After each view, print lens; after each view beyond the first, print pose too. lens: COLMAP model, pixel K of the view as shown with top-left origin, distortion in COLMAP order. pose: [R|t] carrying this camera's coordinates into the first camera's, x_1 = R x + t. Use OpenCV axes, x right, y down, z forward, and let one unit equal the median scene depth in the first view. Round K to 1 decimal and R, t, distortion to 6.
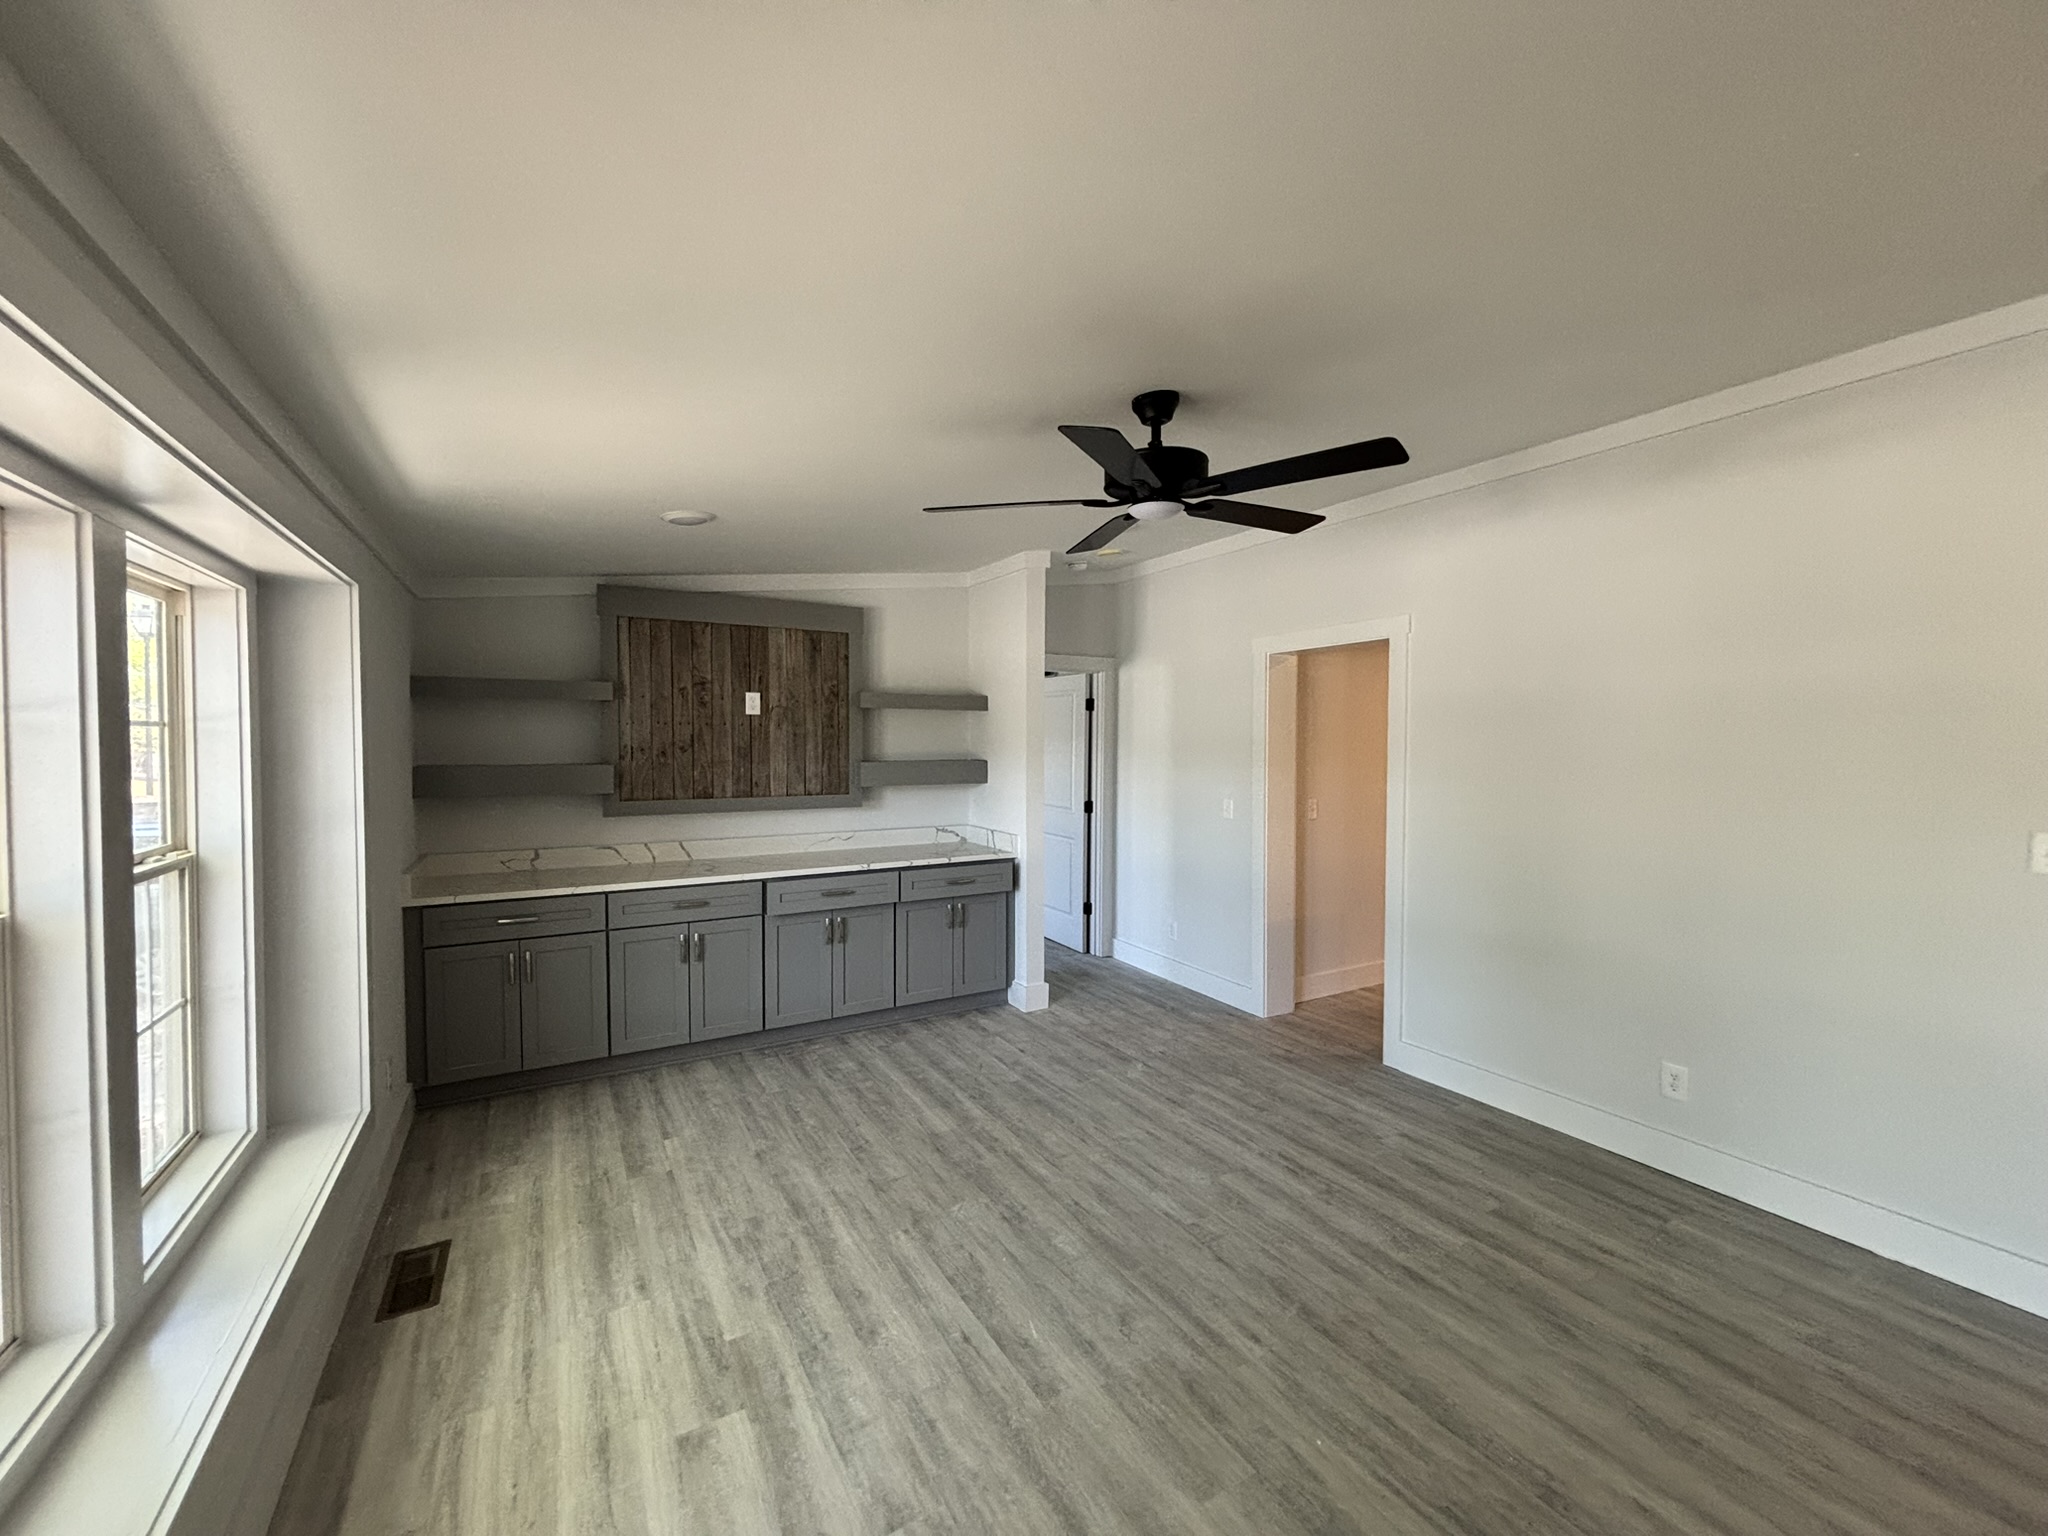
lens RADIAL K [[811.1, 0, 1032.1], [0, 811.1, 760.2], [0, 0, 1]] dist [0.001341, 0.000084]
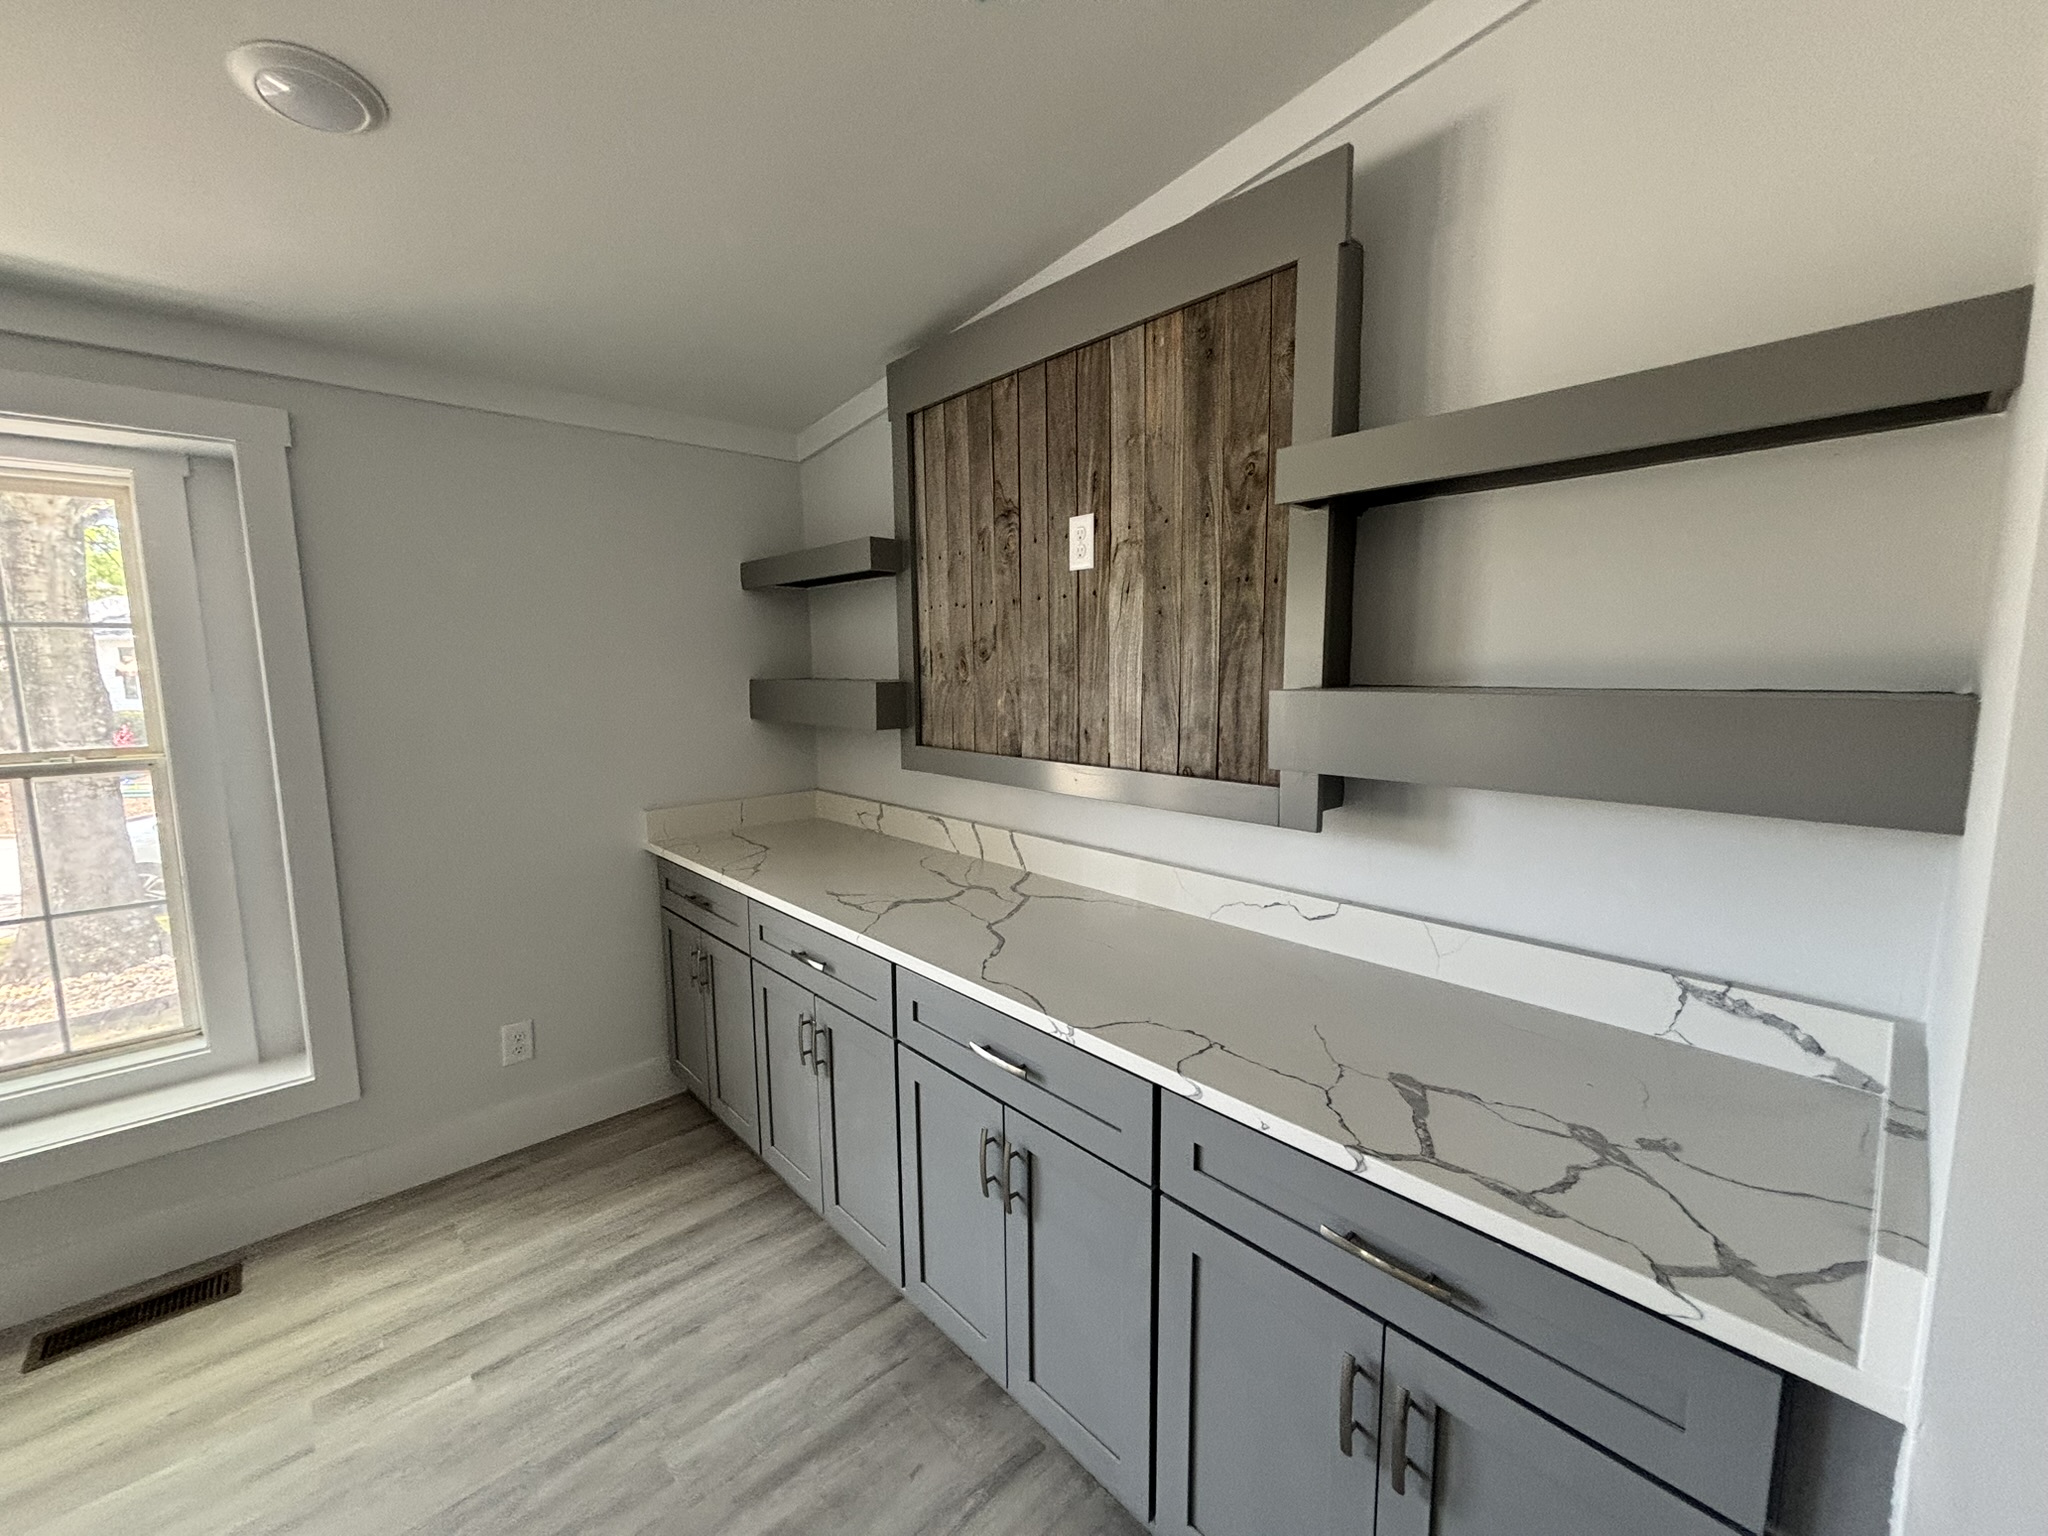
lens RADIAL K [[833.2, 0, 1024.4], [0, 833.2, 764.6], [0, 0, 1]] dist [0.000460, 0.000546]
pose [[0.209768, 0.115151, -0.970947, 0.085018], [-0.014893, 0.993302, 0.114585, -0.004554], [0.977638, -0.009576, 0.210078, 0.895443]]
